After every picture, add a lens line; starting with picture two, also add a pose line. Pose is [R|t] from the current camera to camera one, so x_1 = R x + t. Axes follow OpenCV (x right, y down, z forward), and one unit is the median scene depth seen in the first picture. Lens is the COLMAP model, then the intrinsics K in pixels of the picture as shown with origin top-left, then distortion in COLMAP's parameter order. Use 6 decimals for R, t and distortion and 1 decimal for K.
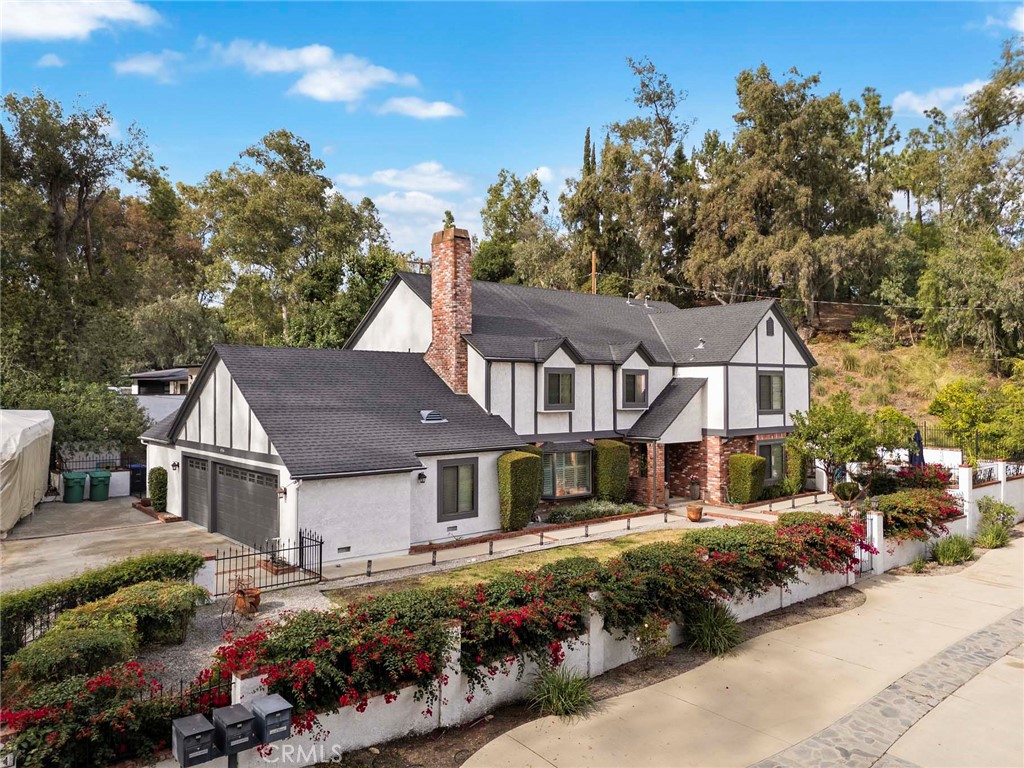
lens RADIAL K [[751.7, 0, 512.0], [0, 751.7, 384.0], [0, 0, 1]] dist [0.093309, -0.101159]
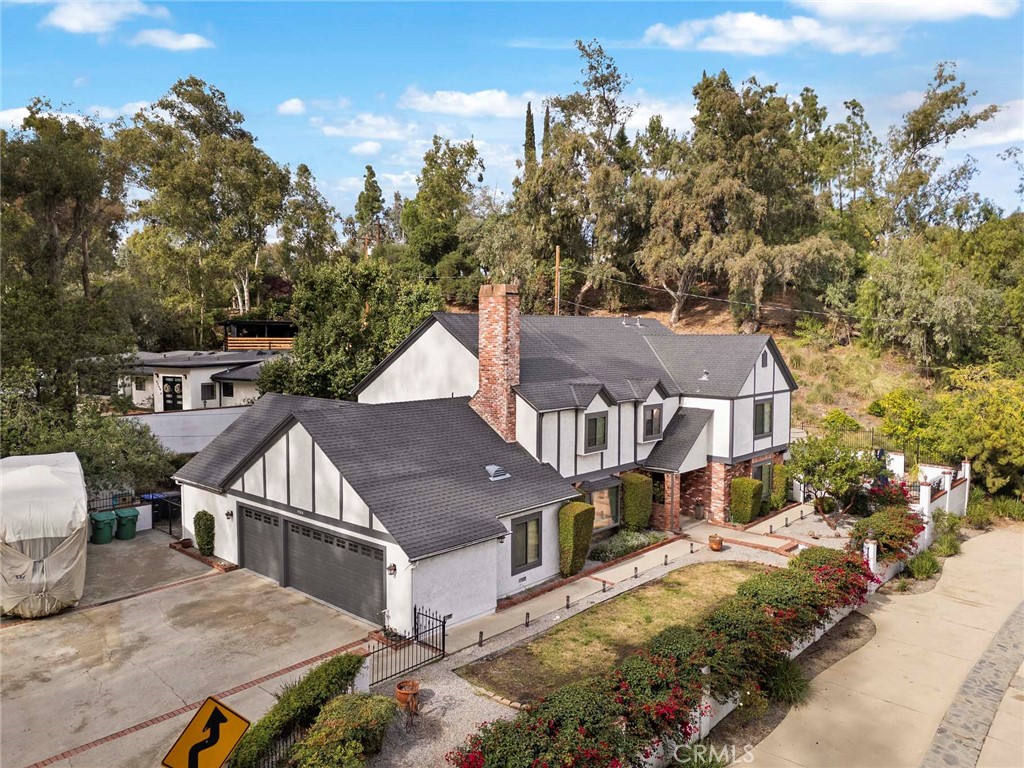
lens RADIAL K [[751.7, 0, 512.0], [0, 751.7, 384.0], [0, 0, 1]] dist [0.093309, -0.101159]
pose [[0.990069, -0.005033, 0.140492, -0.184671], [-0.006306, 0.996763, 0.080151, -0.131651], [-0.140440, -0.080241, 0.986832, -0.034173]]
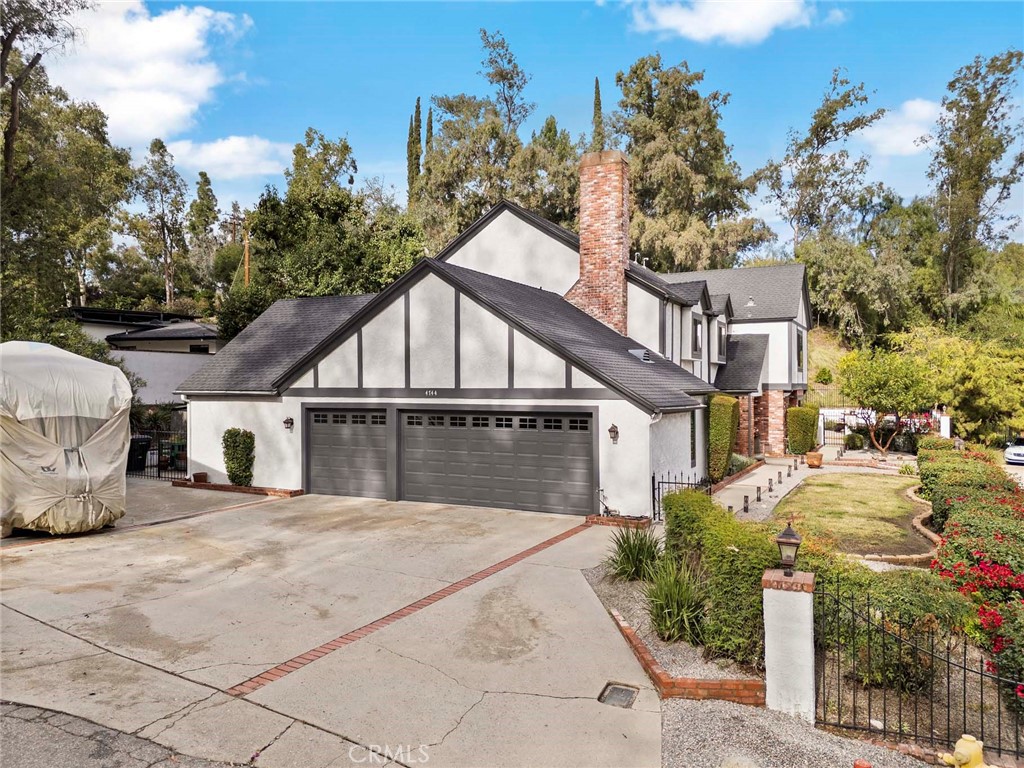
lens RADIAL K [[751.7, 0, 512.0], [0, 751.7, 384.0], [0, 0, 1]] dist [0.093309, -0.101159]
pose [[0.918668, 0.000989, 0.395030, -0.469904], [-0.002486, 0.999992, 0.003276, 0.057723], [-0.395023, -0.003992, 0.918663, 0.195824]]
